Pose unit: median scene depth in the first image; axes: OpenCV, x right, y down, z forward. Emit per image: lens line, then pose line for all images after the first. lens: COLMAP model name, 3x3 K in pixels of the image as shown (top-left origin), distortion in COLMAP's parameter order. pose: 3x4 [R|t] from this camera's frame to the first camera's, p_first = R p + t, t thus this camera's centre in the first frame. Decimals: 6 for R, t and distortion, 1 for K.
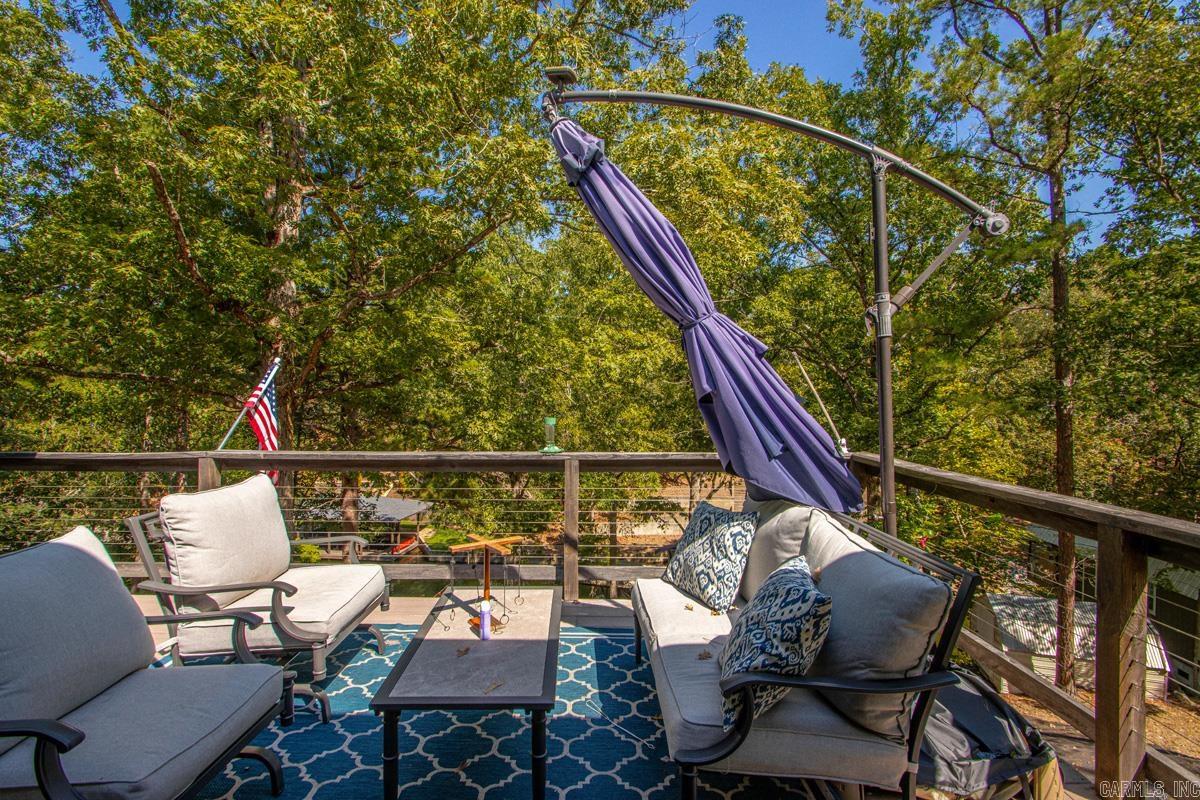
lens RADIAL K [[559.1, 0, 574.2], [0, 559.1, 410.1], [0, 0, 1]] dist [0.012055, -0.014326]
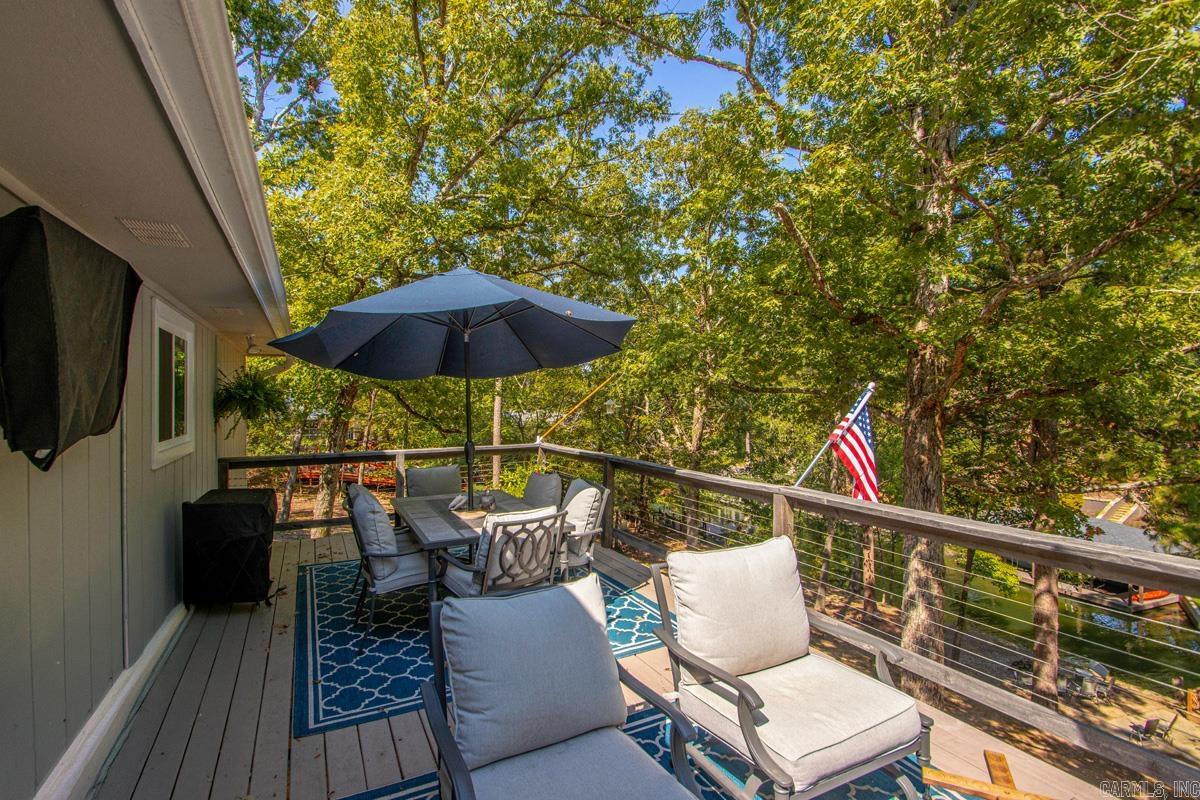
lens RADIAL K [[559.1, 0, 599.7], [0, 559.1, 397.7], [0, 0, 1]] dist [0.012055, -0.014326]
pose [[0.454584, 0.003316, -0.890698, 0.056172], [-0.004206, 0.999990, 0.001576, -0.056243], [0.890694, 0.003030, 0.454593, 0.169720]]
